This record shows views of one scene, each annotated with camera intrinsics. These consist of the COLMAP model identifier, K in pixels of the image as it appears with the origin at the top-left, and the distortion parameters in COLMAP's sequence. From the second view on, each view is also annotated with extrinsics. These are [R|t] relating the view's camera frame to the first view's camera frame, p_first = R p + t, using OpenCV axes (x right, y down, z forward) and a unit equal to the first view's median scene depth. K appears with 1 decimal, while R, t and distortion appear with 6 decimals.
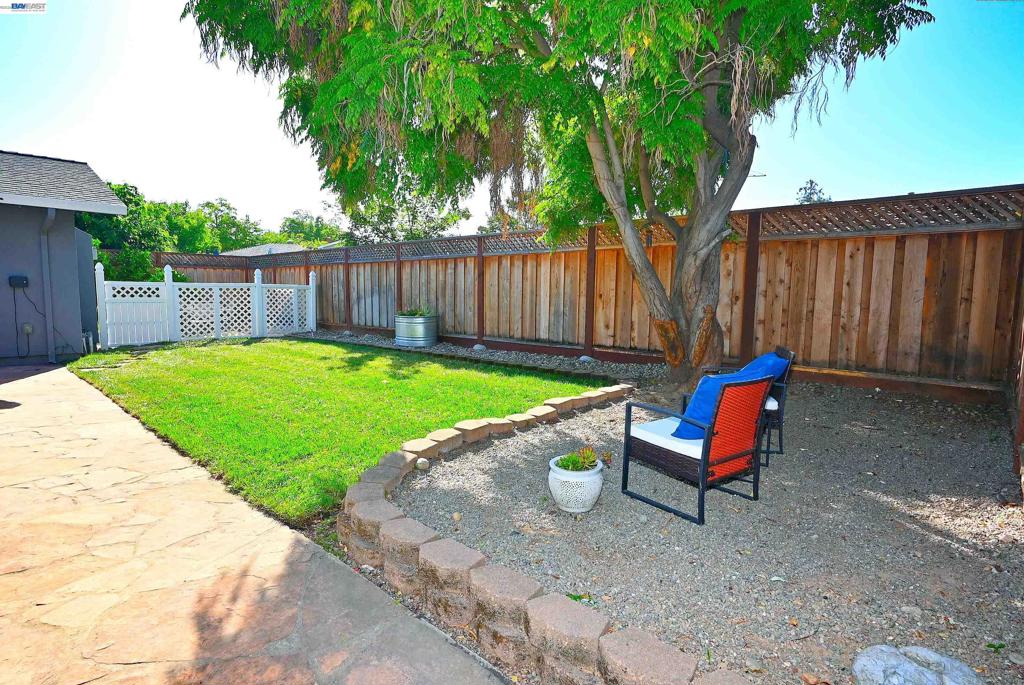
lens RADIAL K [[511.6, 0, 510.2], [0, 511.6, 344.4], [0, 0, 1]] dist [-0.007475, 0.000641]
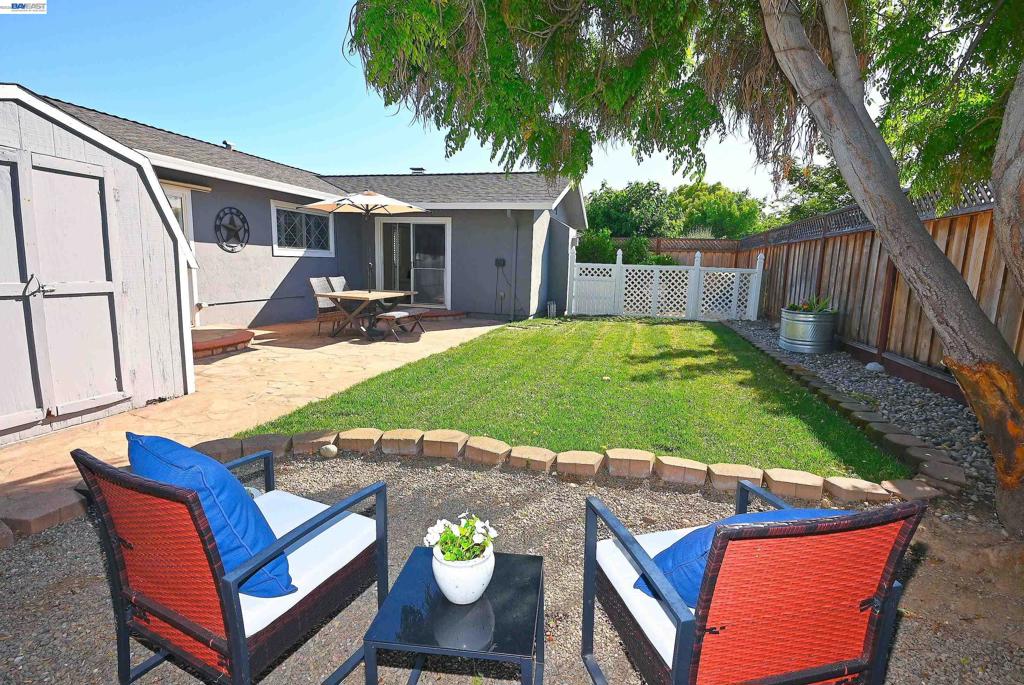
lens RADIAL K [[497.1, 0, 512.0], [0, 497.1, 342.5], [0, 0, 1]] dist [-0.011588, 0.000059]
pose [[0.461573, 0.142425, -0.875594, 0.245860], [-0.115815, 0.988255, 0.099698, -0.031489], [0.879510, 0.055389, 0.472647, 0.270421]]
